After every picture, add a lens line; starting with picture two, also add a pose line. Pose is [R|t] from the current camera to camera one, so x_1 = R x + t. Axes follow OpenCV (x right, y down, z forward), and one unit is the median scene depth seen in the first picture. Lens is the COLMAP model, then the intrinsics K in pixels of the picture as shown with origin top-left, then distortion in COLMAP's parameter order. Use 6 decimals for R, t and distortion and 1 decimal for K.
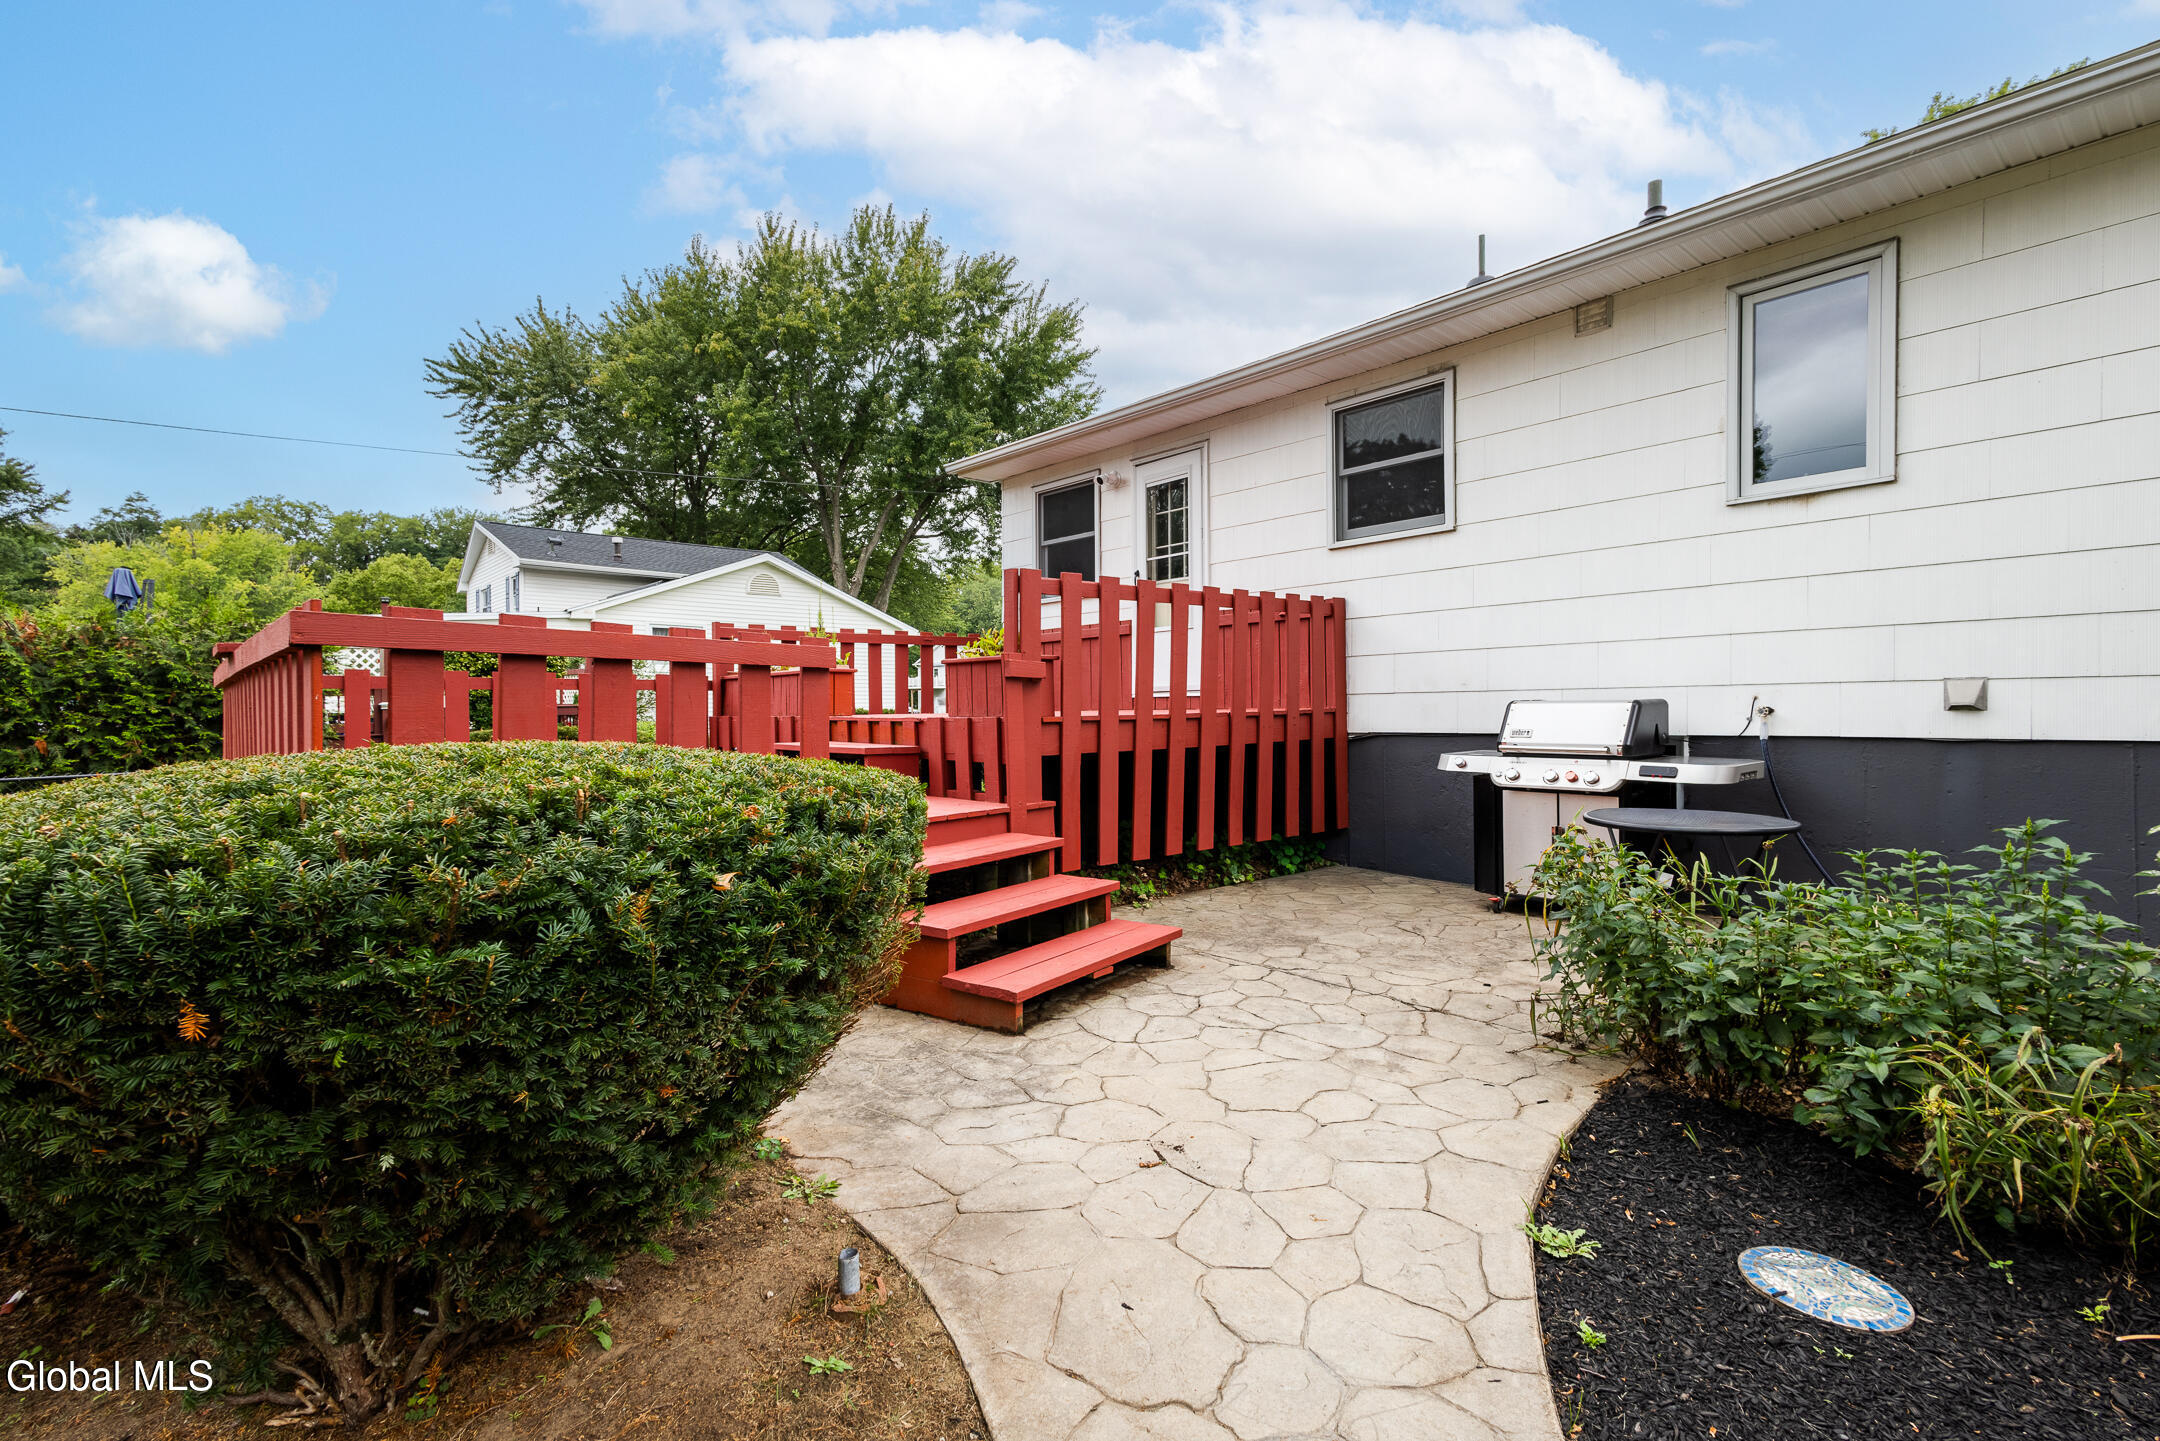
lens RADIAL K [[892.6, 0, 1080.0], [0, 892.6, 720.5], [0, 0, 1]] dist [0.035216, -0.000033]
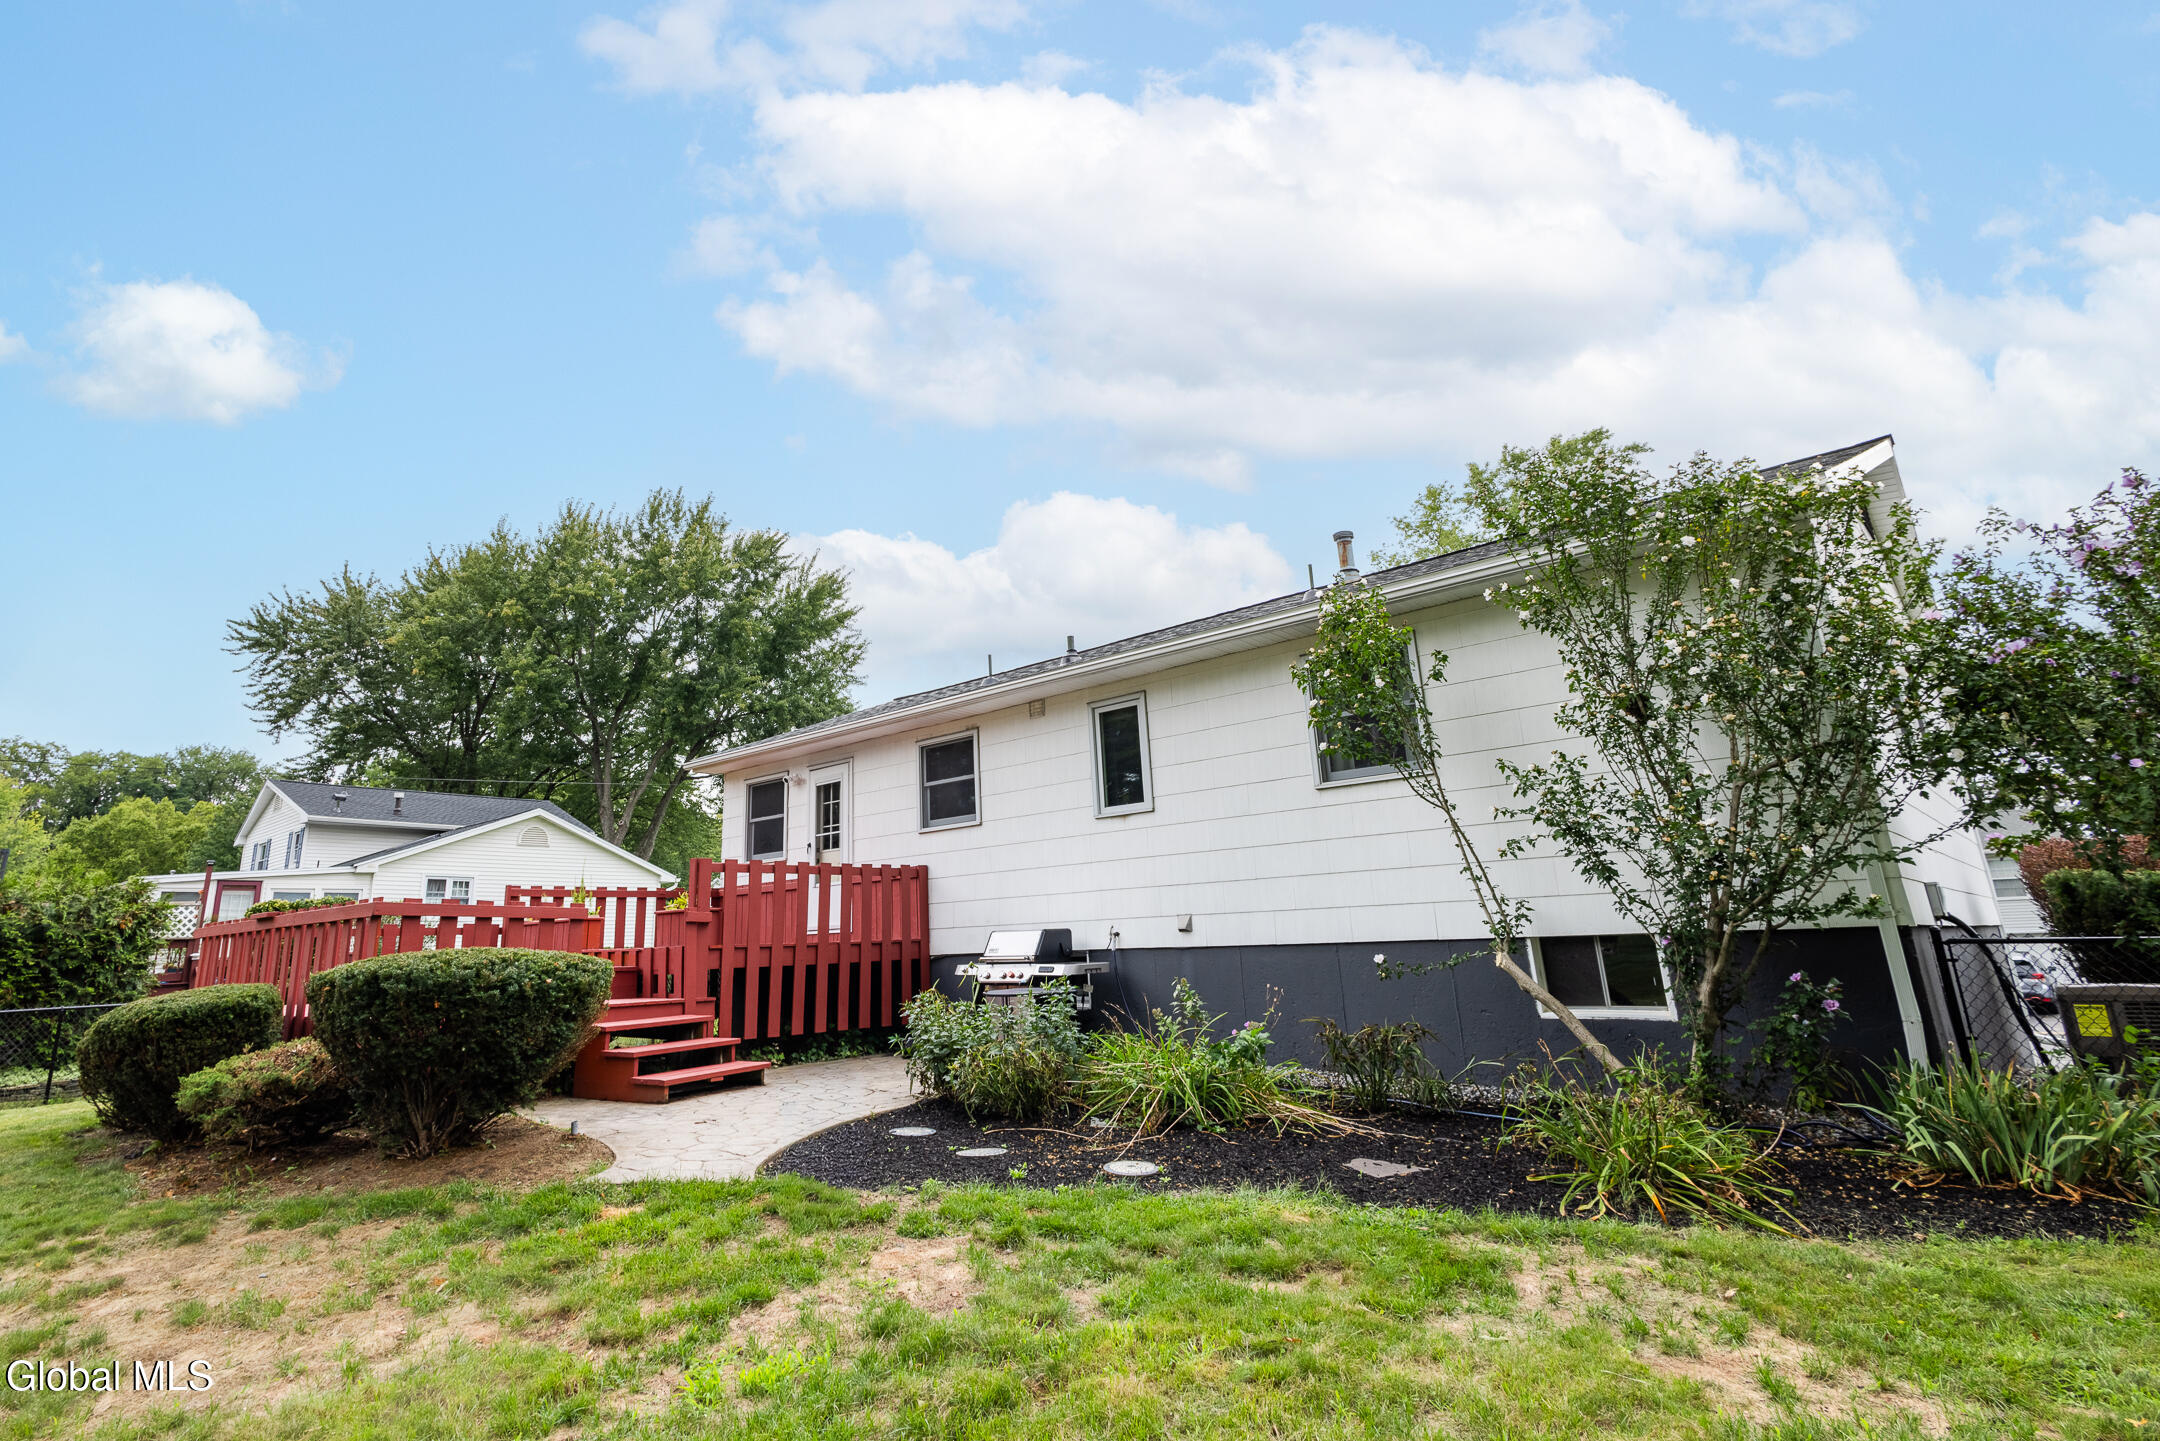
lens RADIAL K [[1066.6, 0, 952.4], [0, 1066.6, 655.2], [0, 0, 1]] dist [0.003706, 0.000946]
pose [[0.998825, -0.005773, 0.048119, 0.065861], [0.019201, 0.958766, -0.283549, 0.010318], [-0.044498, 0.284140, 0.957750, -0.228726]]
